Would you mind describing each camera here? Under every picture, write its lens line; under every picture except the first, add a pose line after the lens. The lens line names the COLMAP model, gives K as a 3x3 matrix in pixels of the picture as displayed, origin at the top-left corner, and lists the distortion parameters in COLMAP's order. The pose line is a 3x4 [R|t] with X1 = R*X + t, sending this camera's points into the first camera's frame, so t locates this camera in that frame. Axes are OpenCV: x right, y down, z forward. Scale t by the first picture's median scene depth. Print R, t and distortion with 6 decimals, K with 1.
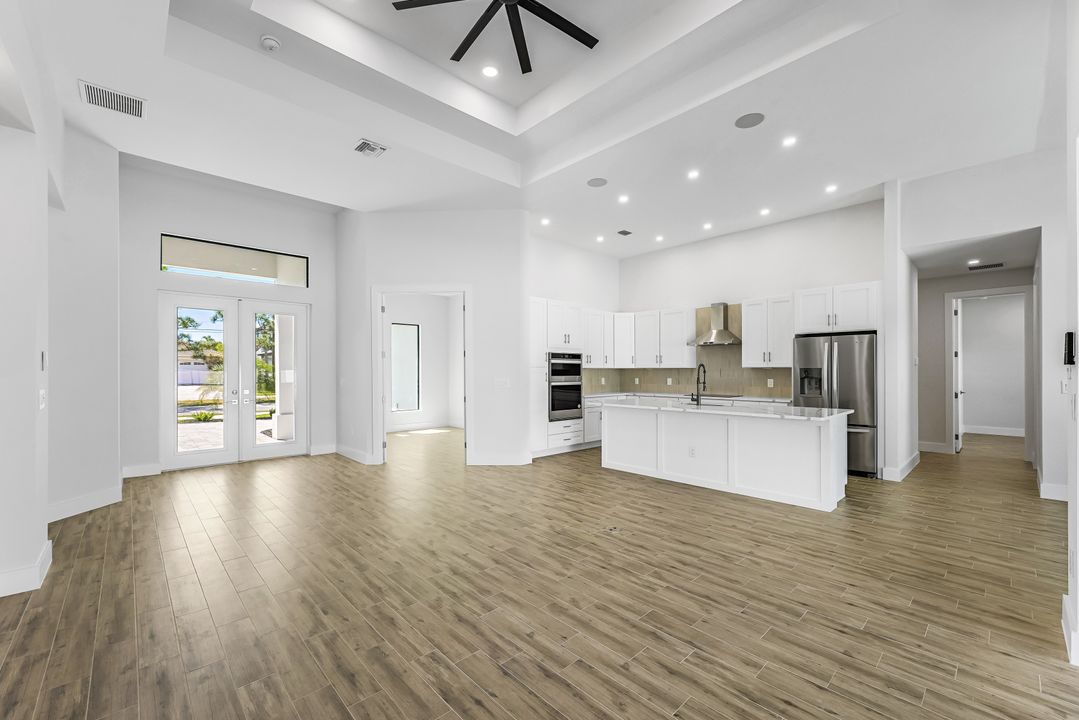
lens RADIAL K [[435.3, 0, 537.3], [0, 435.3, 370.2], [0, 0, 1]] dist [0.001101, 0.000604]
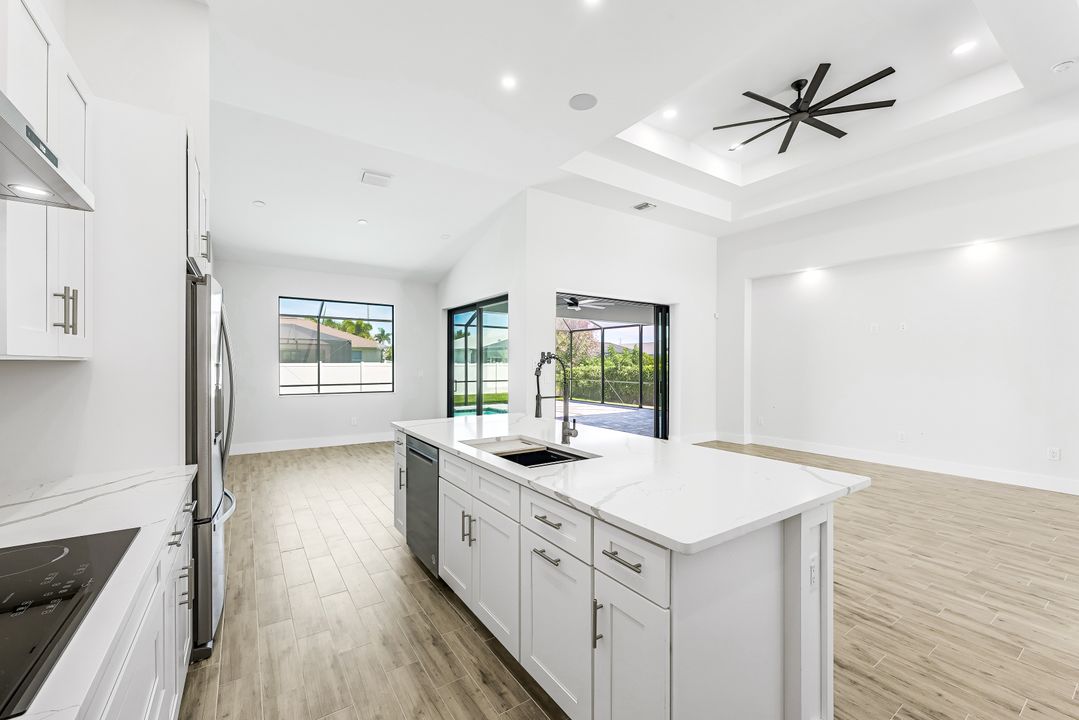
lens RADIAL K [[435.3, 0, 545.8], [0, 435.3, 360.1], [0, 0, 1]] dist [0.001101, 0.000604]
pose [[-0.989529, 0.002038, 0.144318, 0.321802], [0.000774, 0.999961, -0.008814, -0.005010], [-0.144330, -0.008610, -0.989492, 1.463770]]
